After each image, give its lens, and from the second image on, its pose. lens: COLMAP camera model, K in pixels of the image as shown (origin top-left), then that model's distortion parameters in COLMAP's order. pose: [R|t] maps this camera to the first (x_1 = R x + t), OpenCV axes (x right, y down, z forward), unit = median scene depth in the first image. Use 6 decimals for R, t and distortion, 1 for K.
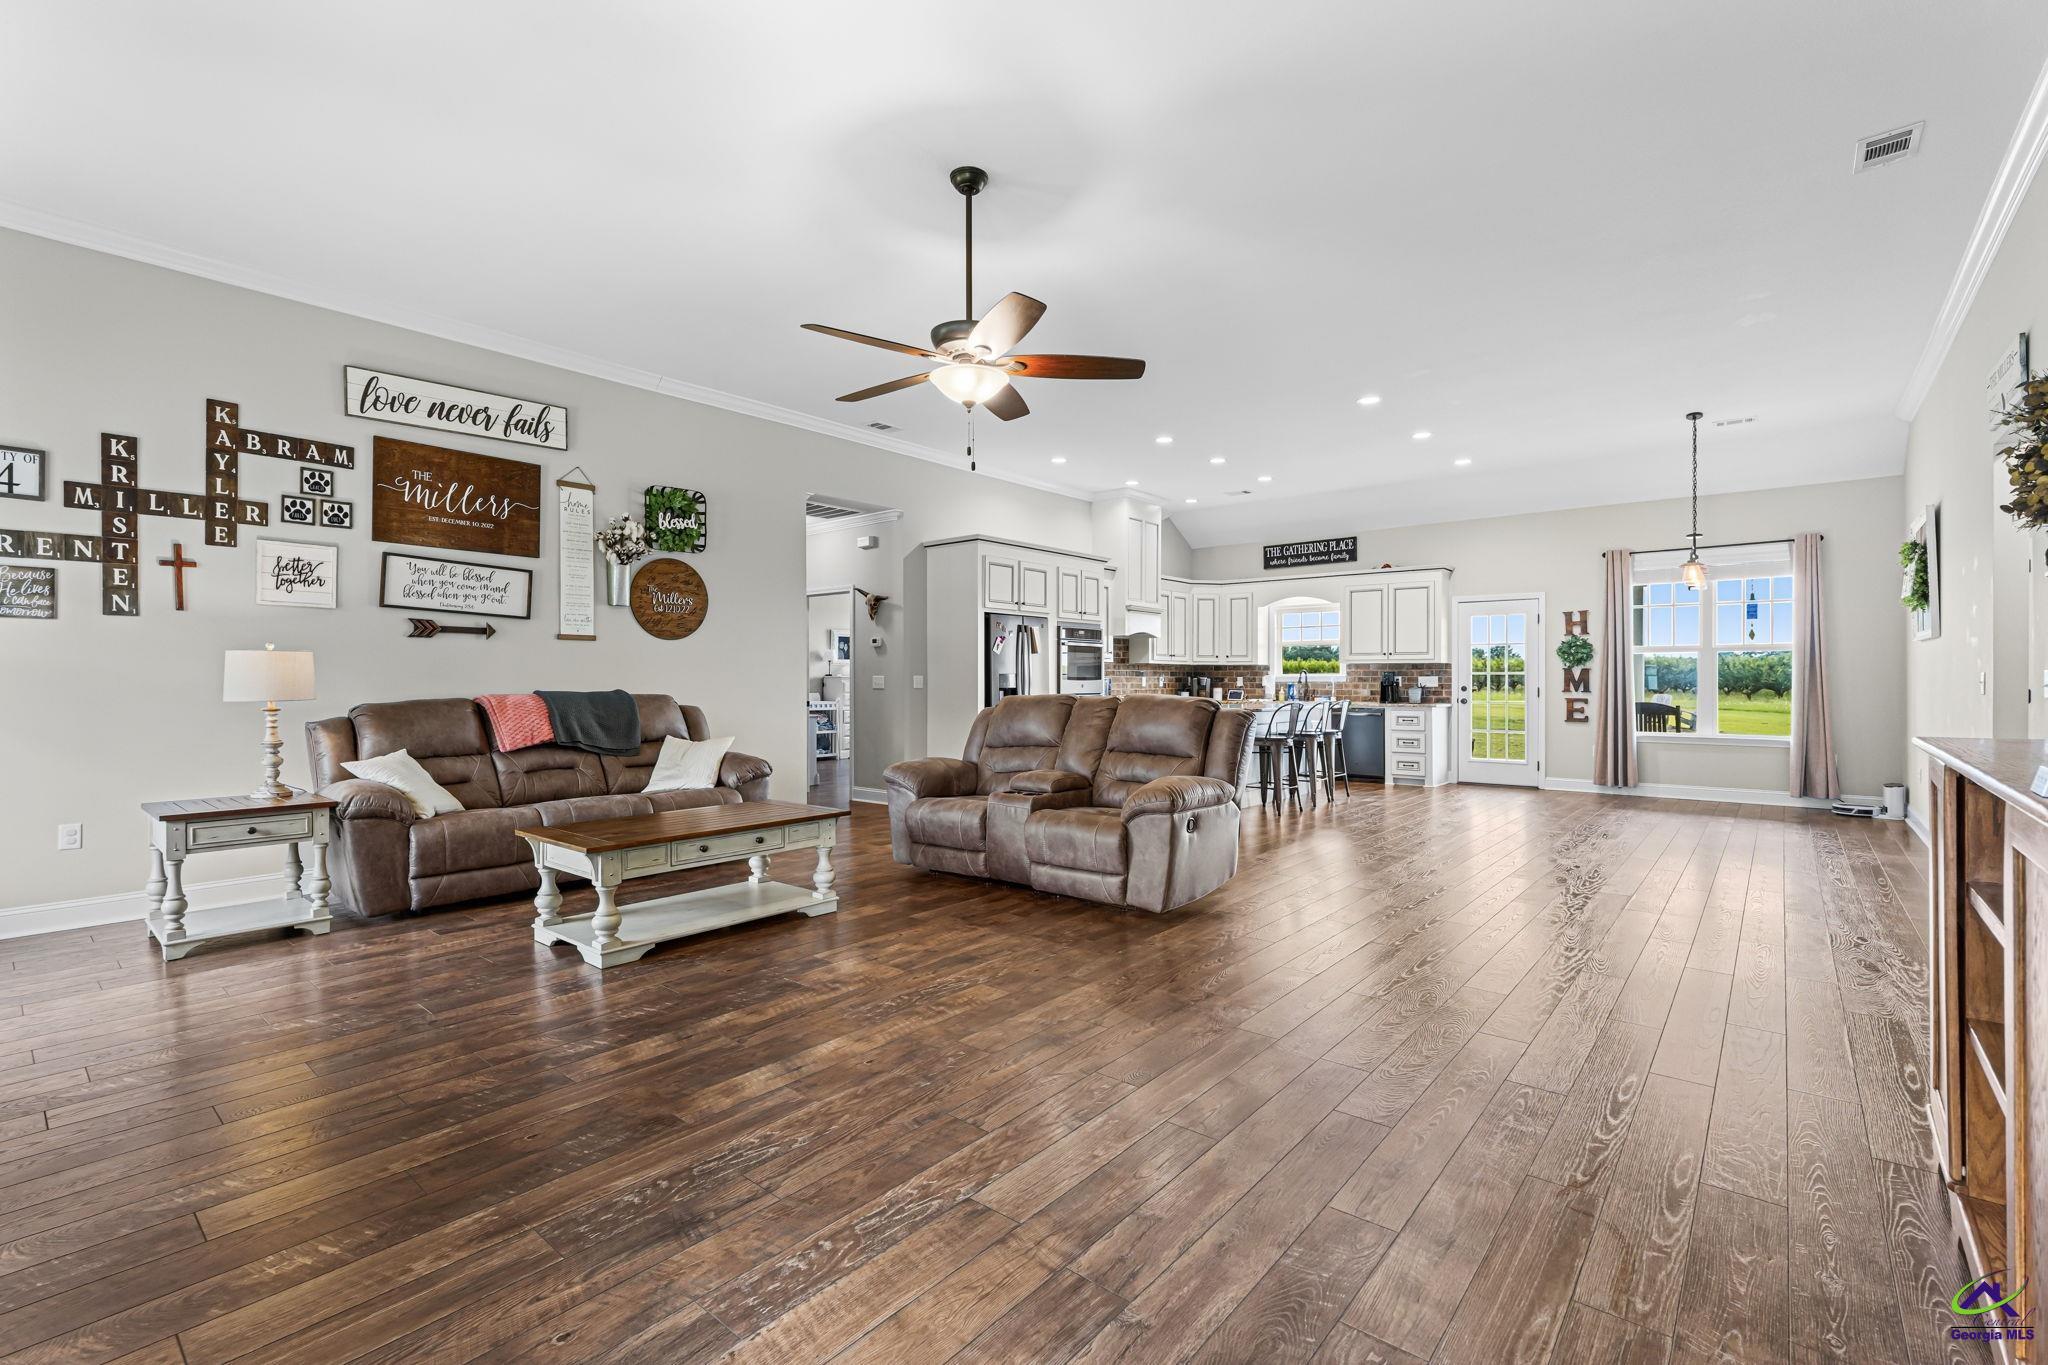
lens RADIAL K [[897.8, 0, 1036.5], [0, 897.8, 679.6], [0, 0, 1]] dist [-0.002583, -0.000967]
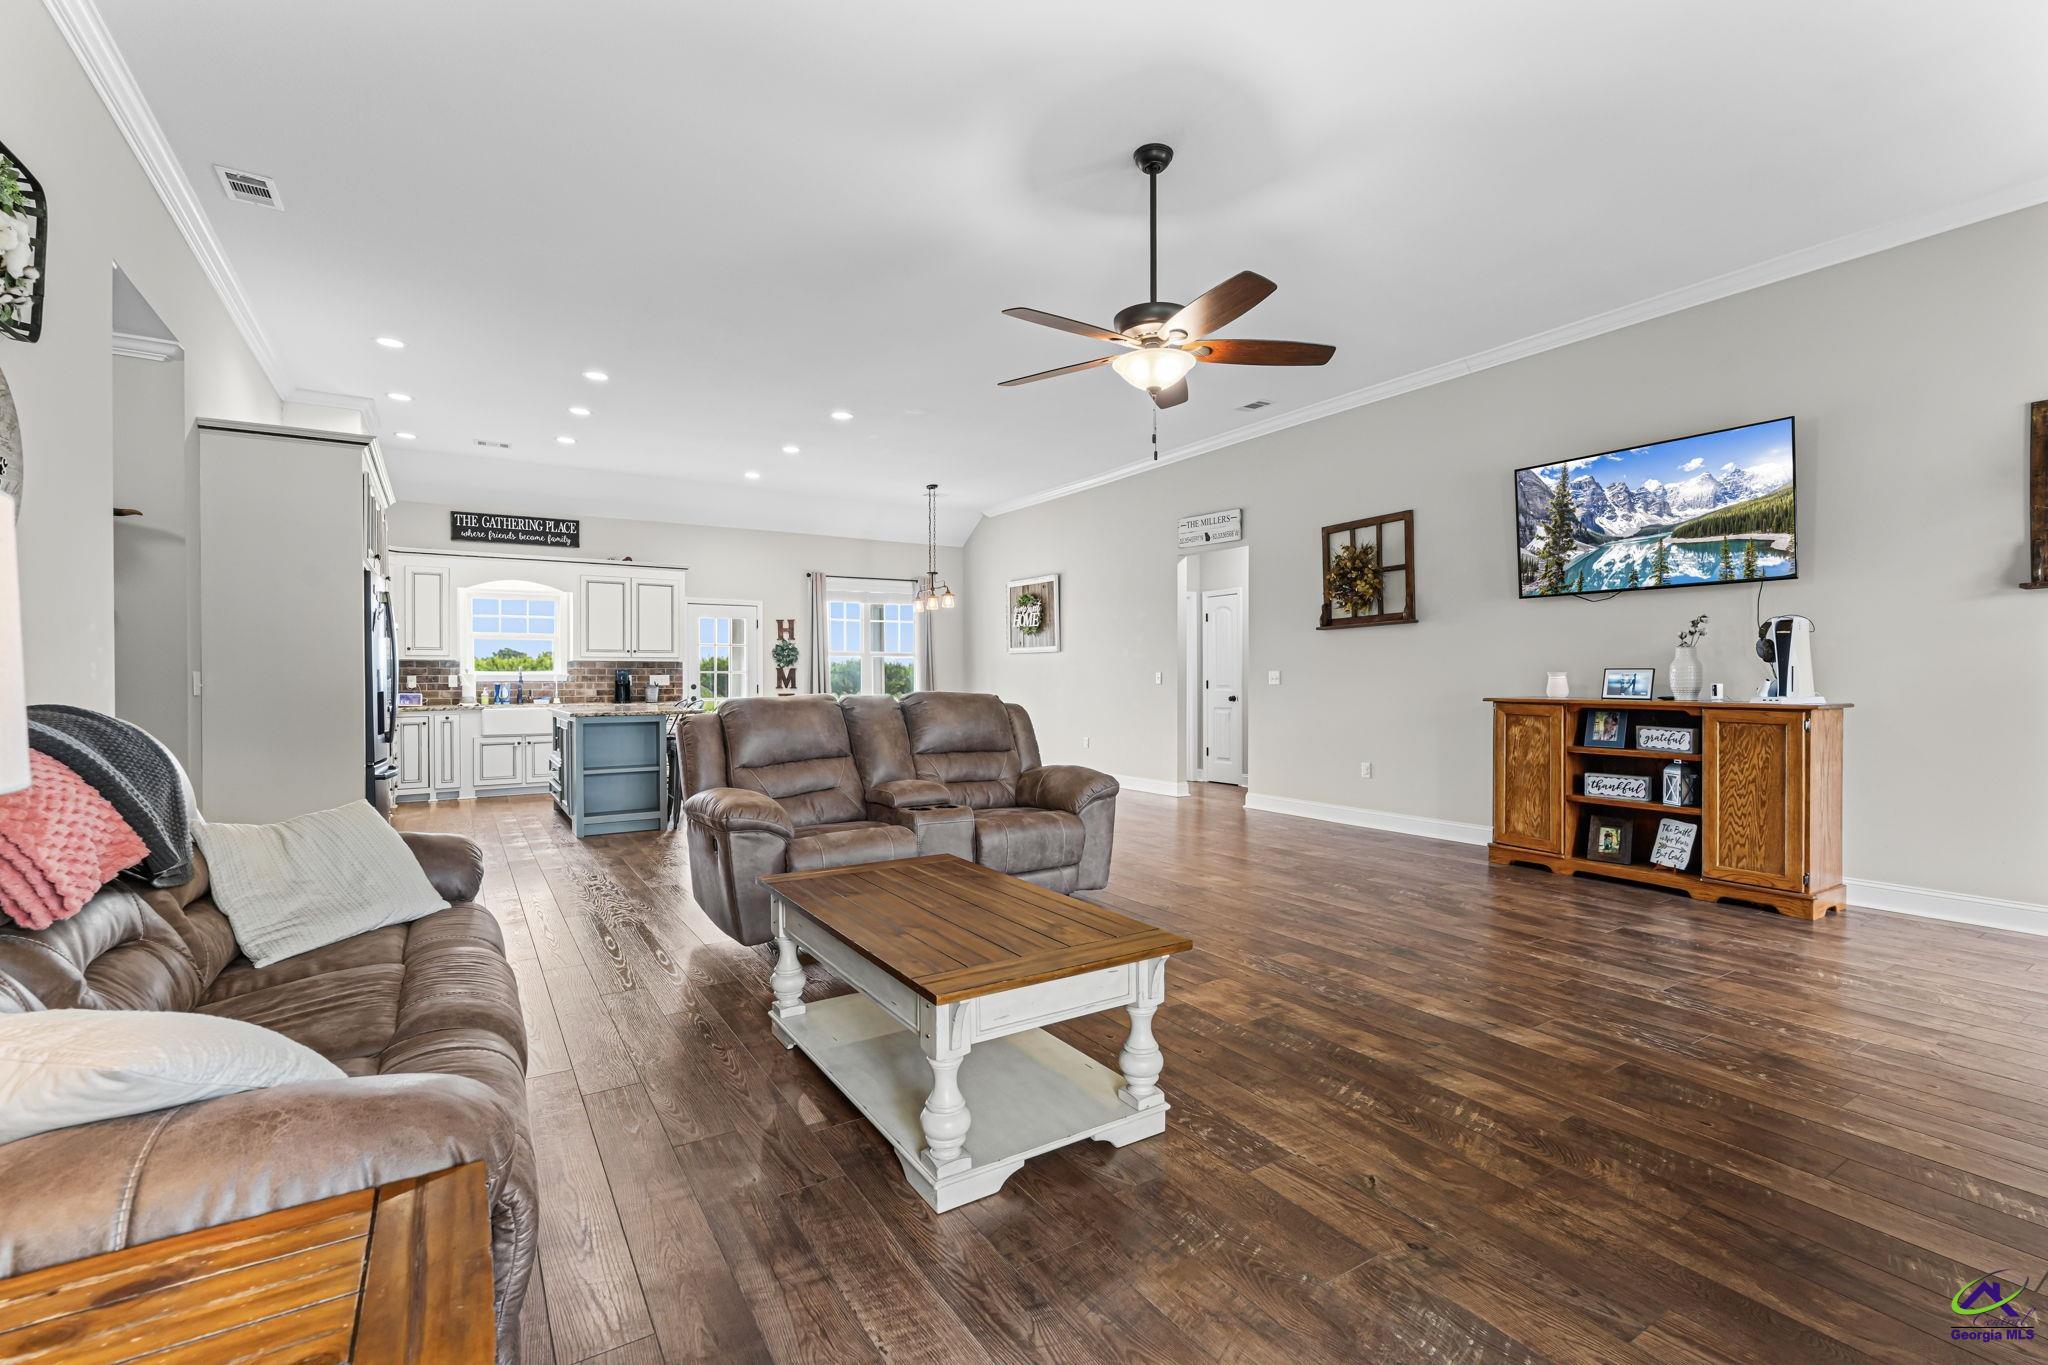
lens RADIAL K [[897.8, 0, 1019.9], [0, 897.8, 678.0], [0, 0, 1]] dist [-0.002583, -0.000967]
pose [[0.313725, -0.002364, 0.949511, -0.827887], [0.004398, 0.999990, 0.001036, 0.001072], [-0.949504, 0.003851, 0.313732, 0.664890]]
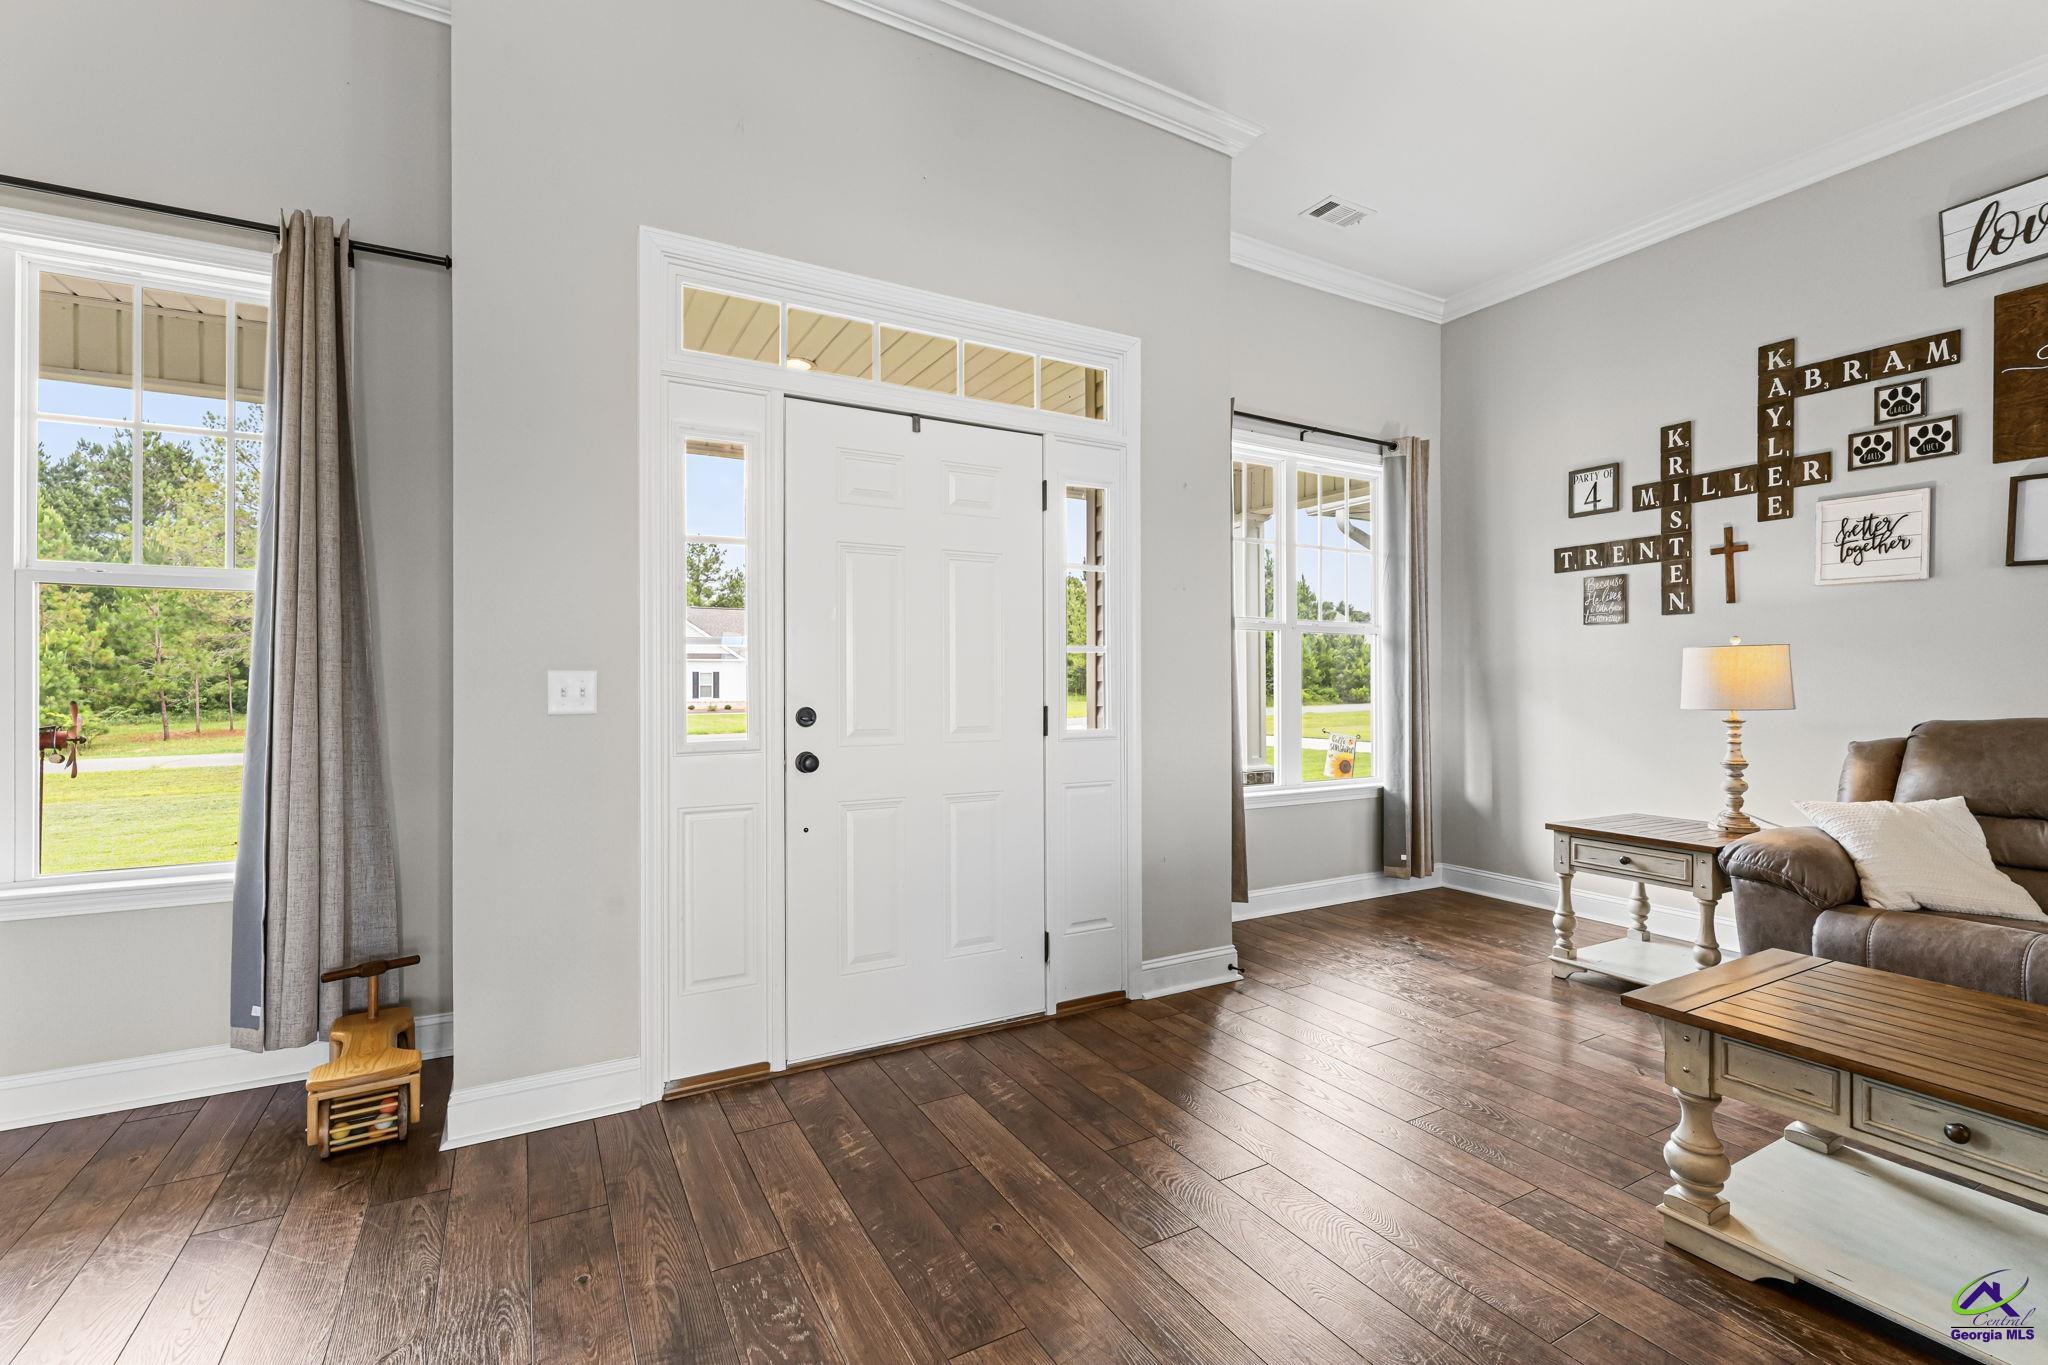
lens RADIAL K [[897.8, 0, 1021.6], [0, 897.8, 680.8], [0, 0, 1]] dist [-0.002583, -0.000967]
pose [[-0.361624, 0.002810, -0.932320, 0.100459], [-0.000492, 0.999995, 0.003205, -0.003675], [0.932324, 0.001617, -0.361621, 0.621679]]
